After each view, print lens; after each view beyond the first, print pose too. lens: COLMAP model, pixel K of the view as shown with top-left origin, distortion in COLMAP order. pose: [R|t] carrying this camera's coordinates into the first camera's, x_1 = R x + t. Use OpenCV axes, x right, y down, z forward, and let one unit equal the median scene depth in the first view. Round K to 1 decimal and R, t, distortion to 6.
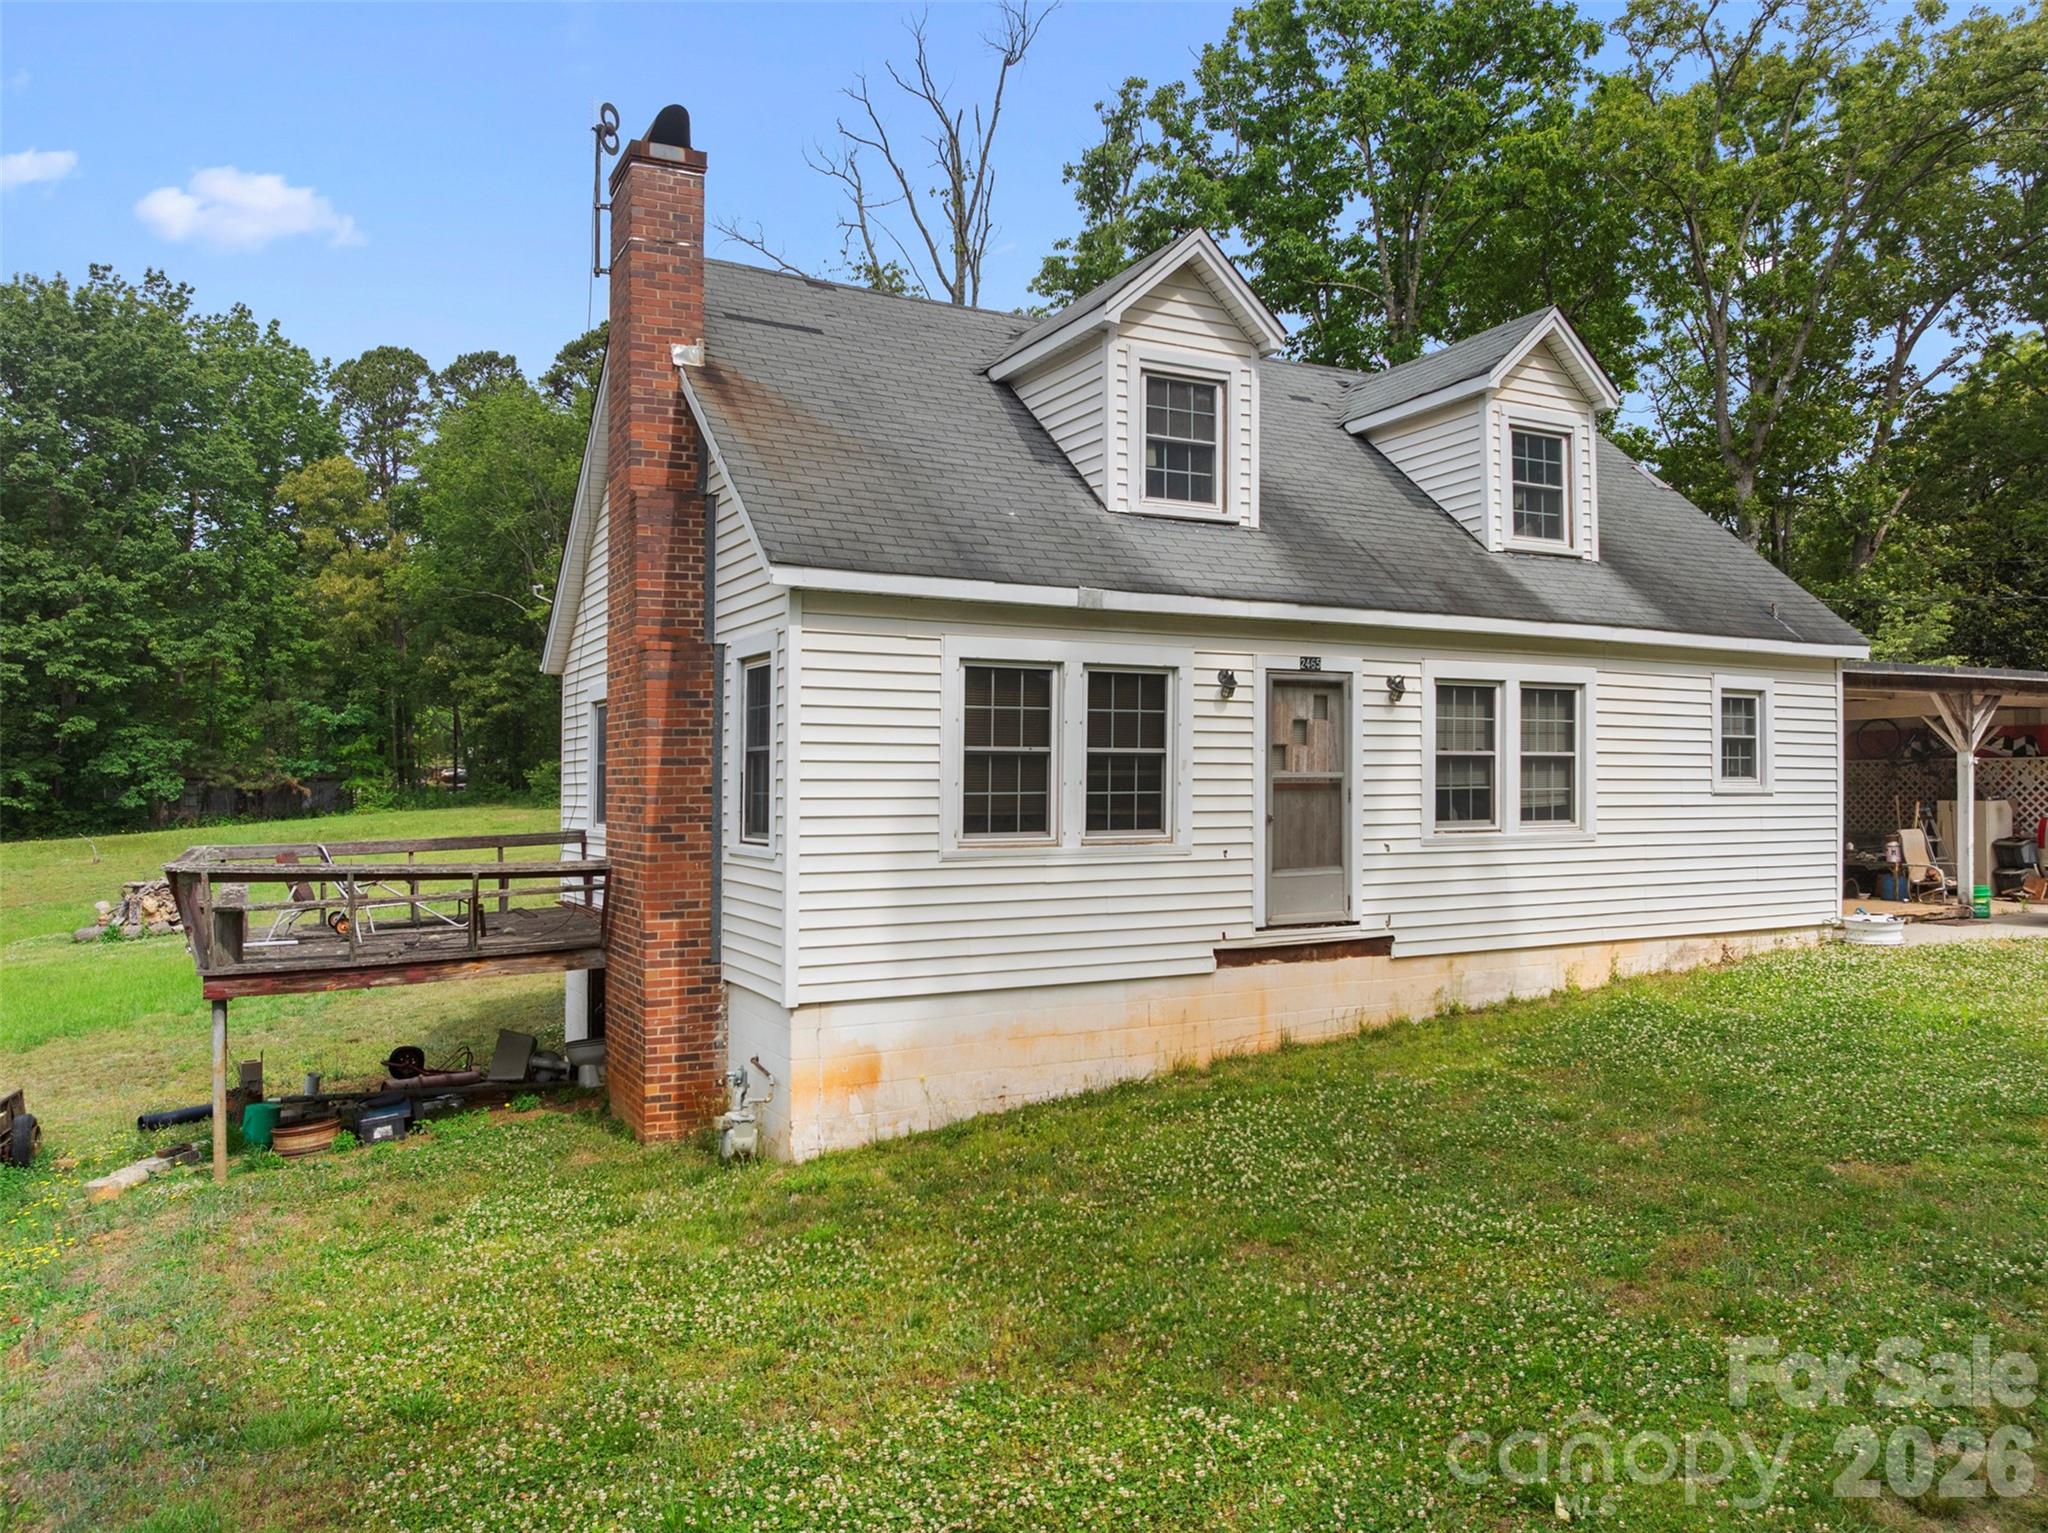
lens RADIAL K [[1443.8, 0, 1026.8], [0, 1443.8, 824.5], [0, 0, 1]] dist [-0.027174, -0.014846]
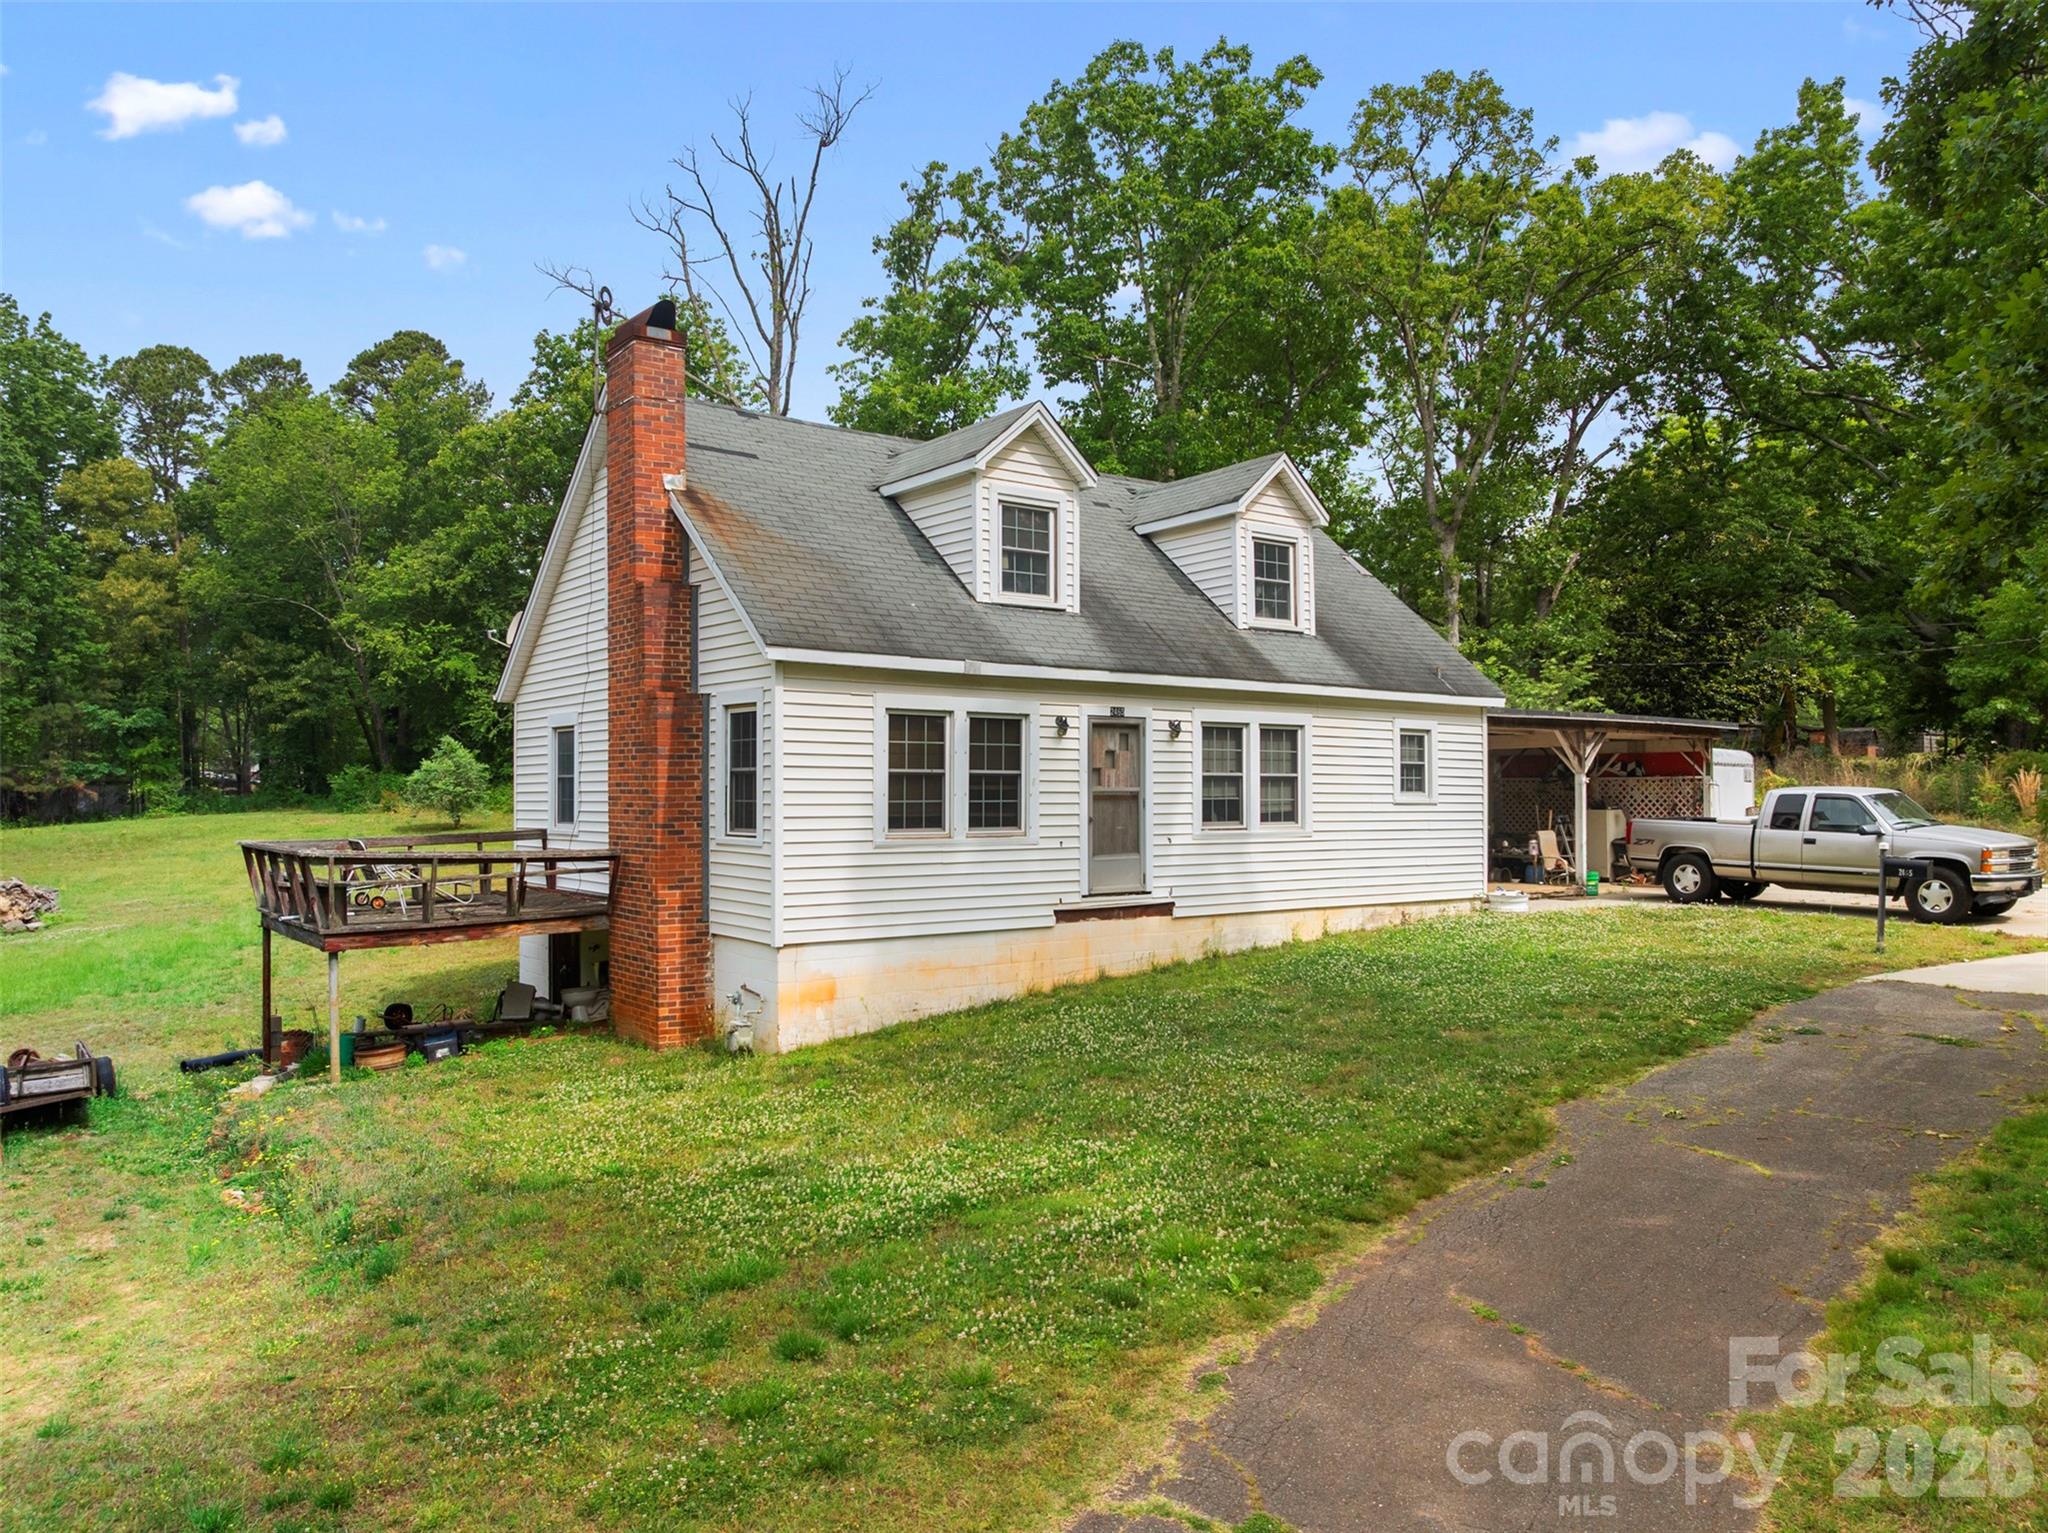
lens RADIAL K [[1443.8, 0, 1016.8], [0, 1443.8, 774.0], [0, 0, 1]] dist [-0.027174, -0.014846]
pose [[0.988196, 0.007040, 0.153032, -0.099190], [-0.000880, 0.999188, -0.040278, 0.006593], [-0.153192, 0.039668, 0.987400, -0.326169]]
